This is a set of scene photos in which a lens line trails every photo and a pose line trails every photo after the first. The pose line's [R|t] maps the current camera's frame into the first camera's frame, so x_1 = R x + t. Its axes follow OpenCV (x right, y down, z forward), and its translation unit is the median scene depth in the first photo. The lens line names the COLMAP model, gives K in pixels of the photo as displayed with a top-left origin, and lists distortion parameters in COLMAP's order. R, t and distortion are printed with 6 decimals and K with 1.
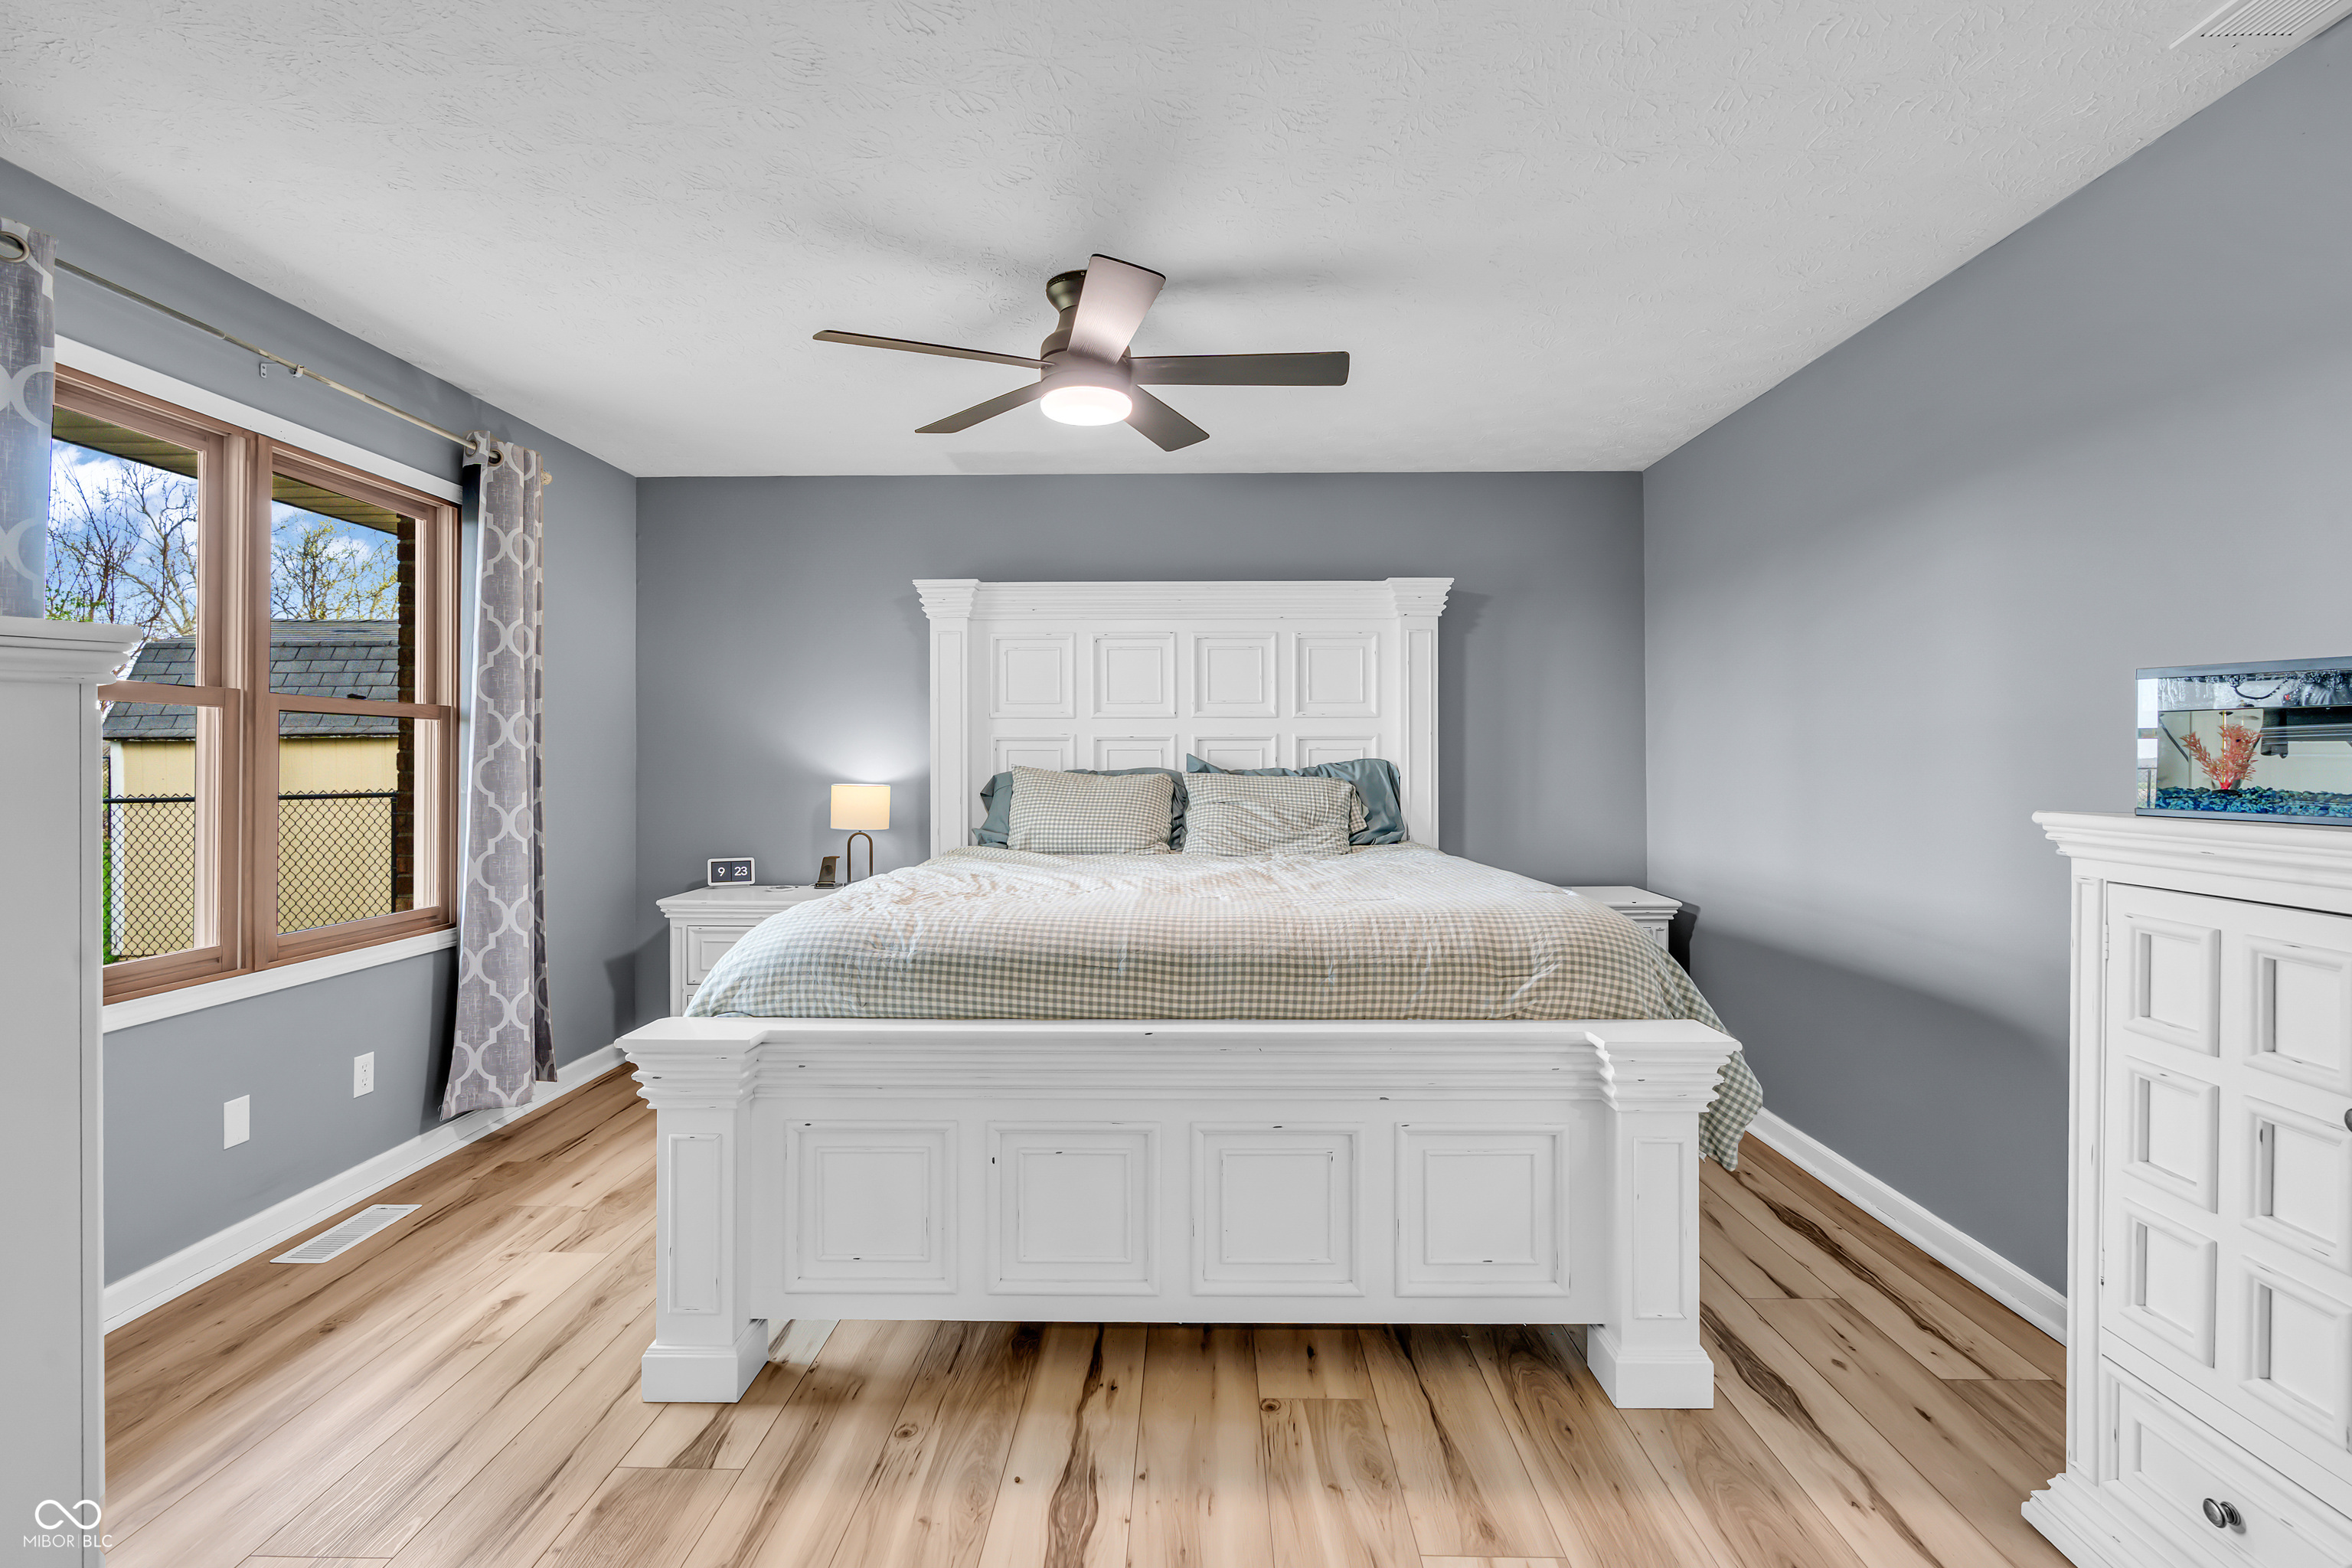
lens RADIAL K [[1063.1, 0, 1171.4], [0, 1063.1, 752.4], [0, 0, 1]] dist [-0.009689, 0.001666]
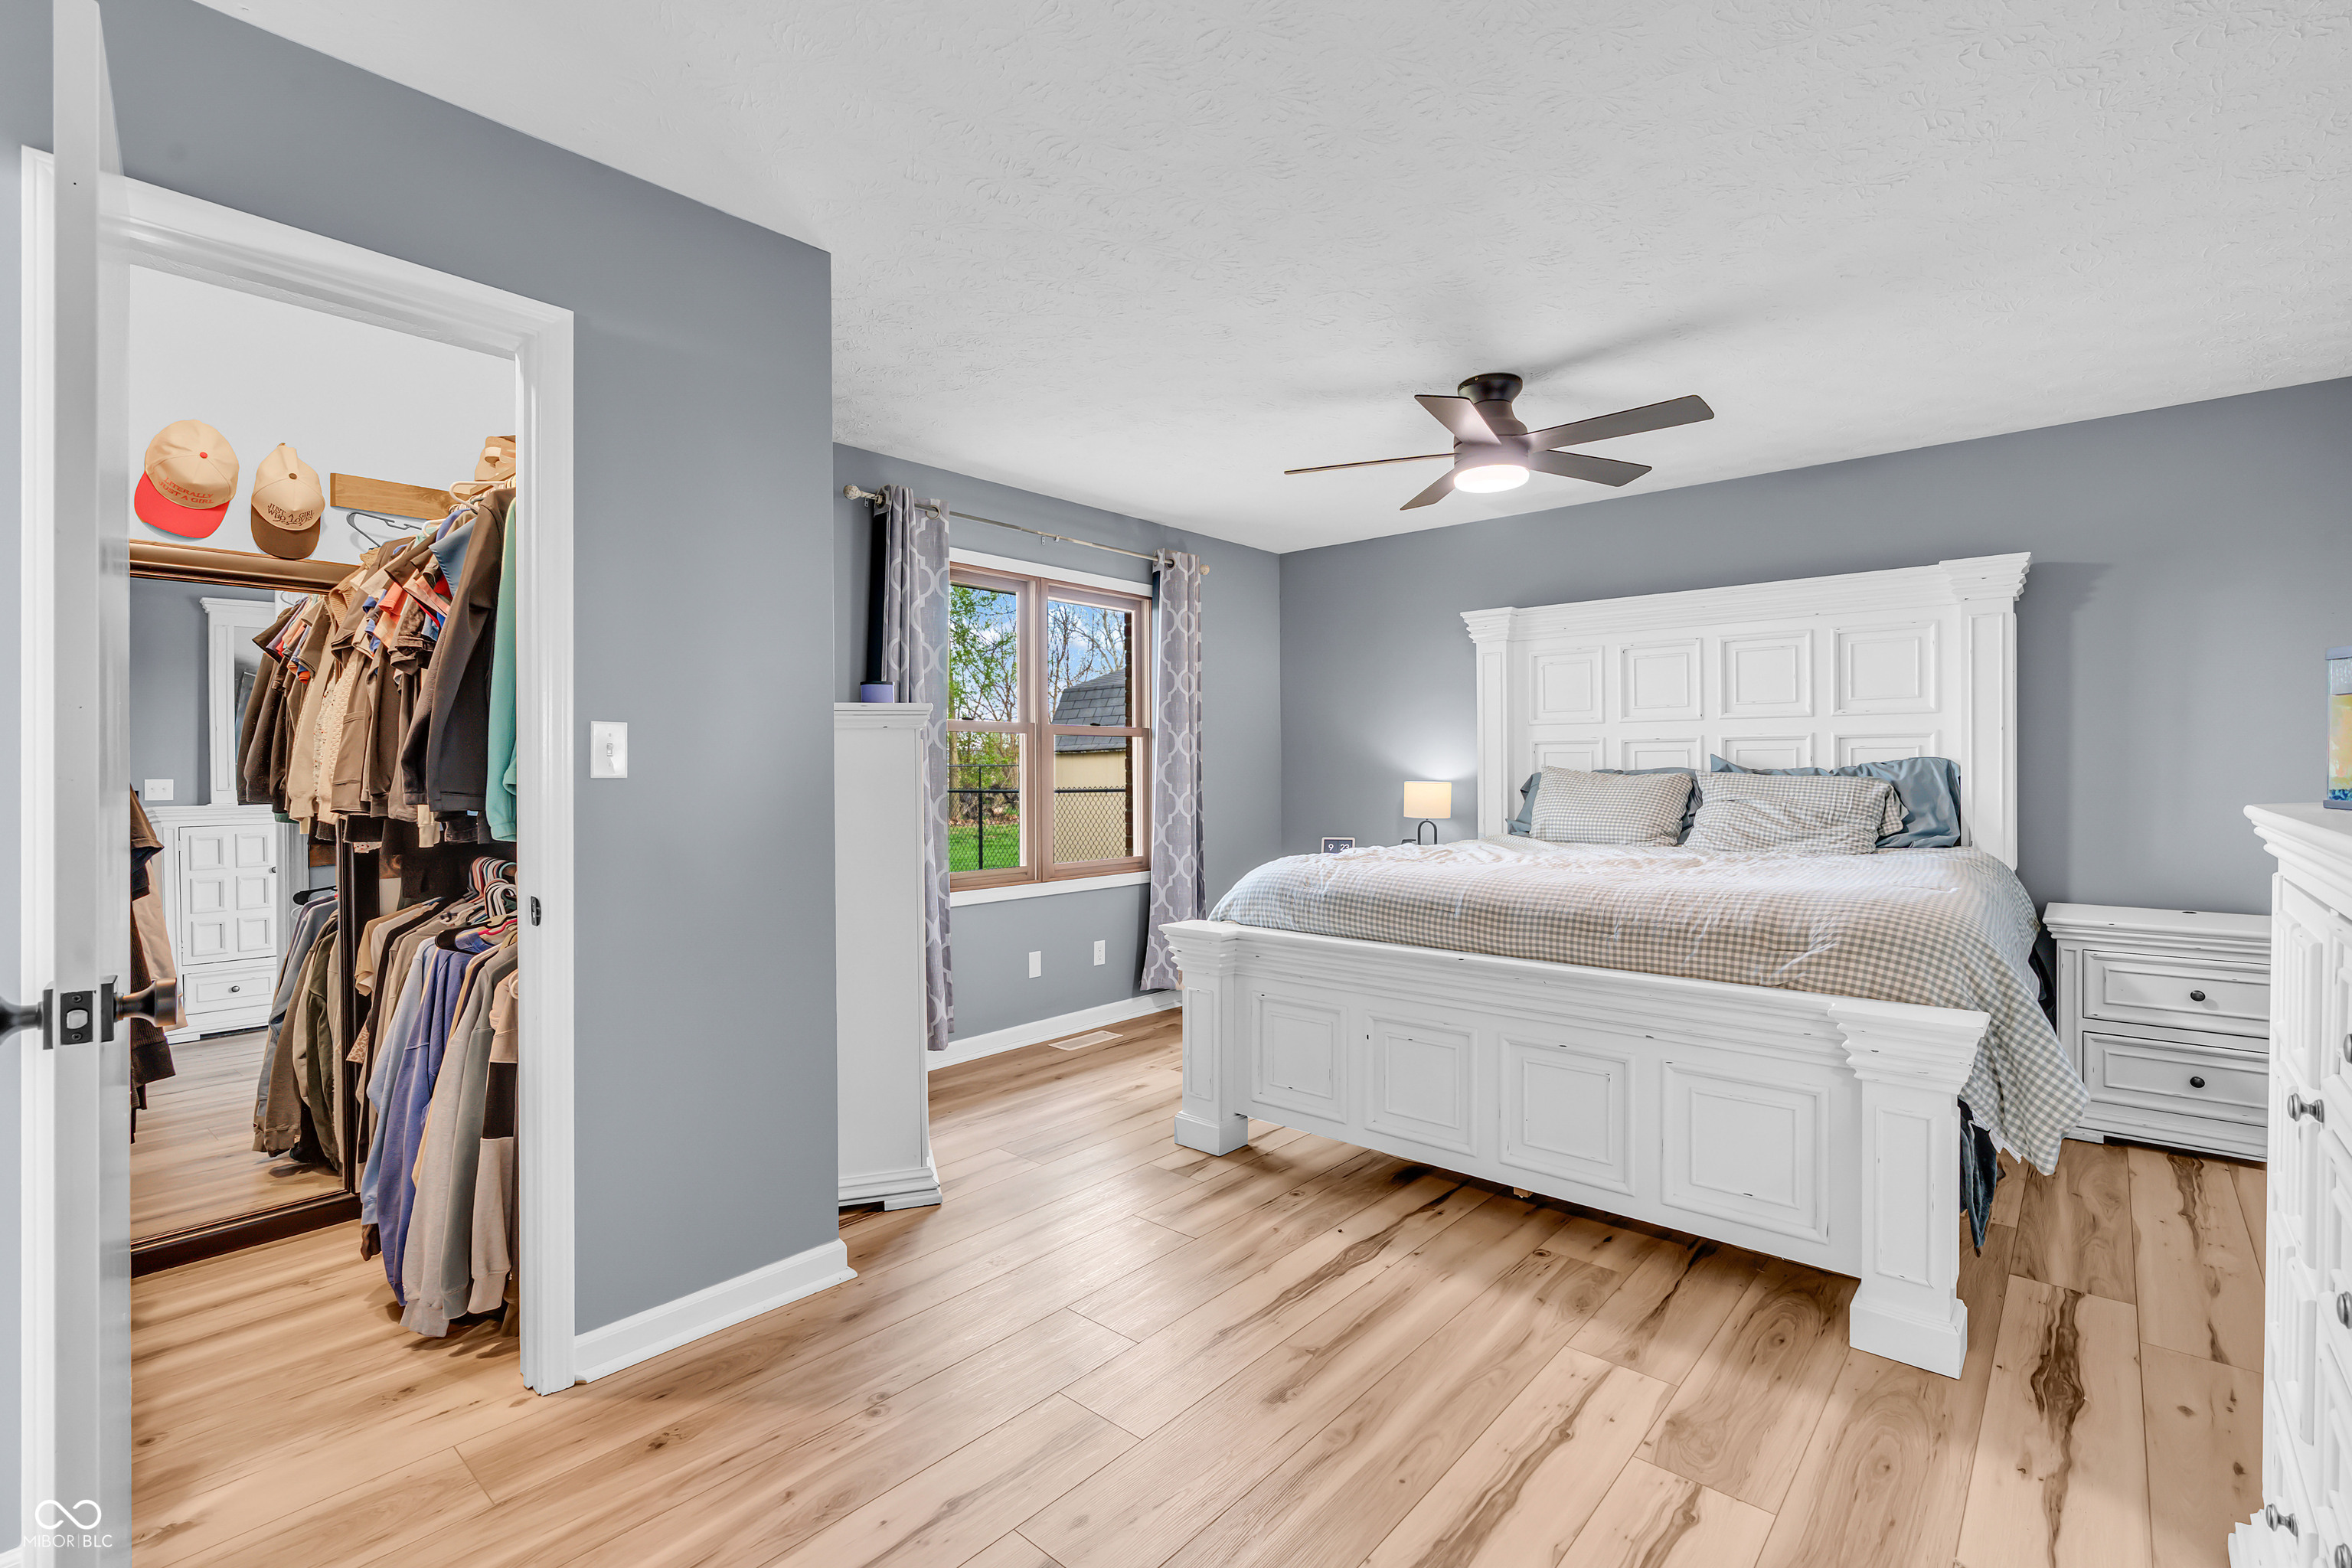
lens RADIAL K [[1063.9, 0, 1168.5], [0, 1063.9, 768.2], [0, 0, 1]] dist [-0.002358, 0.000329]
pose [[0.761256, -0.001729, -0.648450, 0.355372], [0.008180, 0.999942, 0.006937, 0.004443], [0.648400, -0.010585, 0.761226, -0.171802]]
